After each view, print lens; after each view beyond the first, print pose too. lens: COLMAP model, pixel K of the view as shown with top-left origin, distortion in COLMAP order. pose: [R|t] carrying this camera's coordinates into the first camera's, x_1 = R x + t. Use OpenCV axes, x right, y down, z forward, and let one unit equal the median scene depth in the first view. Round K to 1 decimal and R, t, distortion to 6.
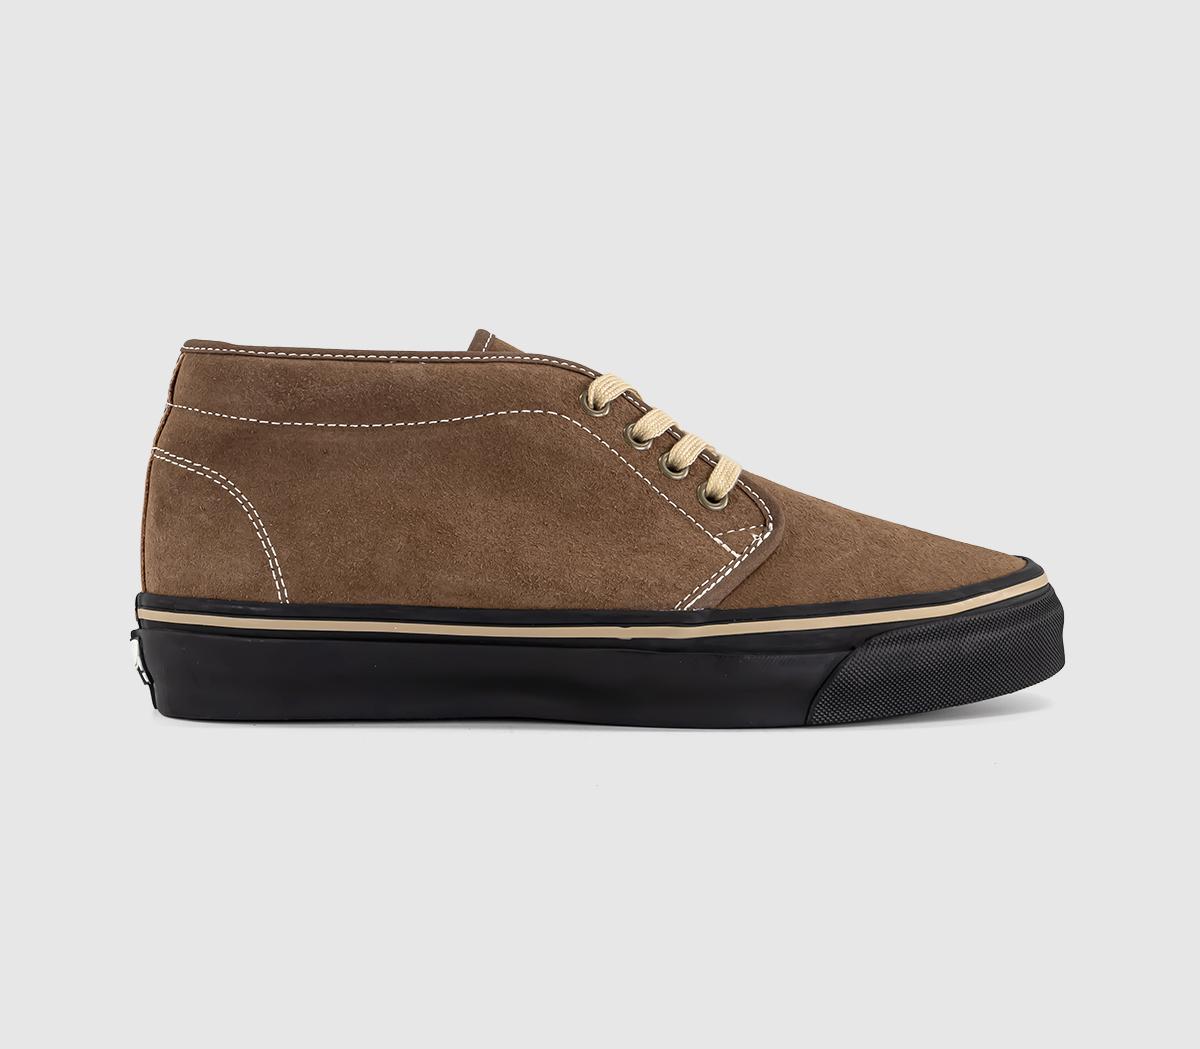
lens RADIAL K [[2100.6, 0, 590.2], [0, 2100.6, 519.9], [0, 0, 1]] dist [-0.097617, 0.000000]
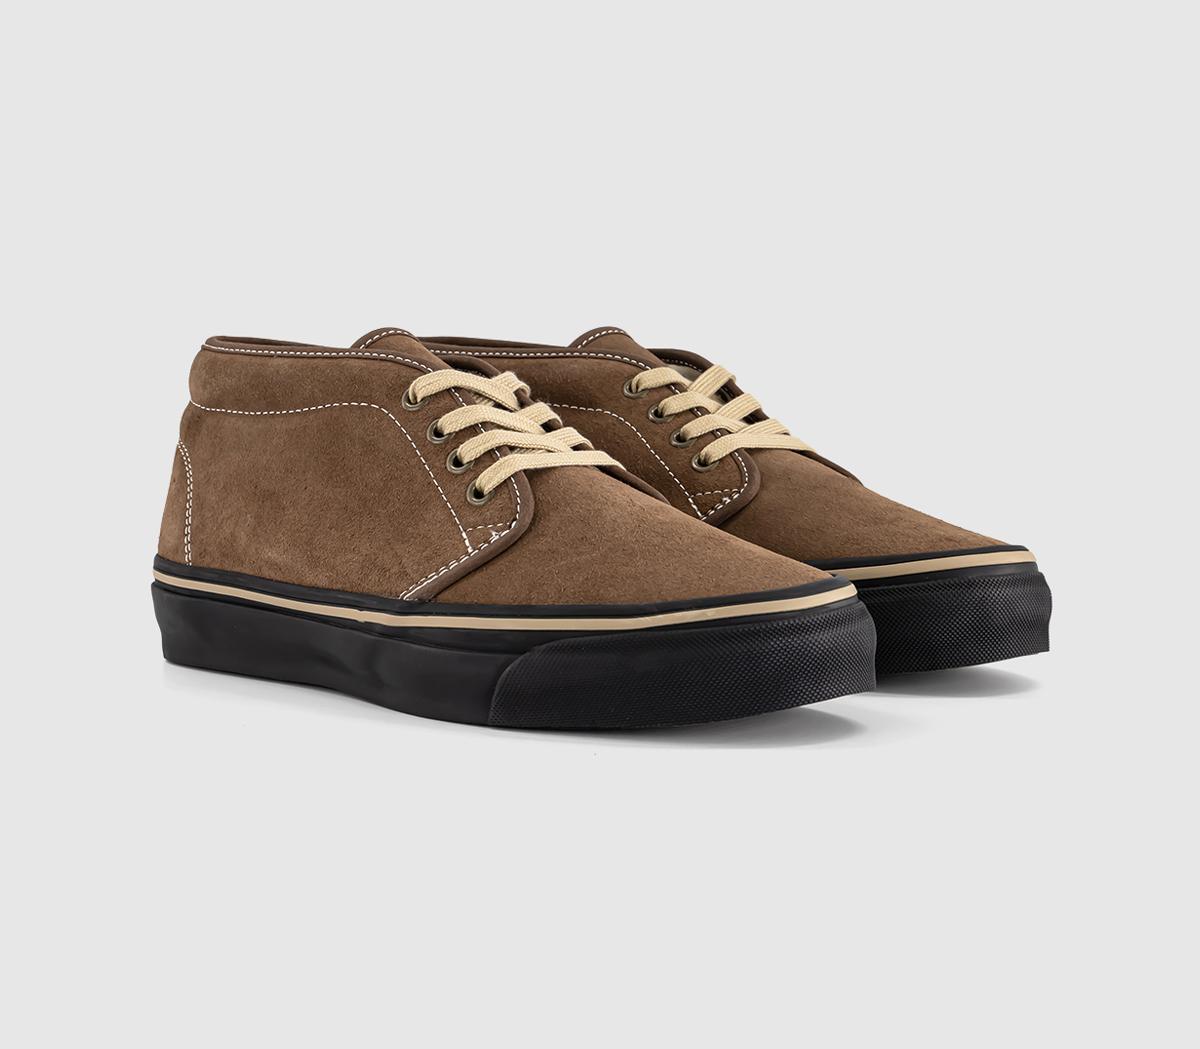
lens RADIAL K [[2100.6, 0, 599.6], [0, 2100.6, 522.0], [0, 0, 1]] dist [-0.097617, 0.000000]
pose [[0.757009, 0.057511, -0.650869, 0.764284], [-0.056158, 0.998160, 0.022882, -0.023080], [0.650987, 0.019229, 0.758845, 0.275458]]
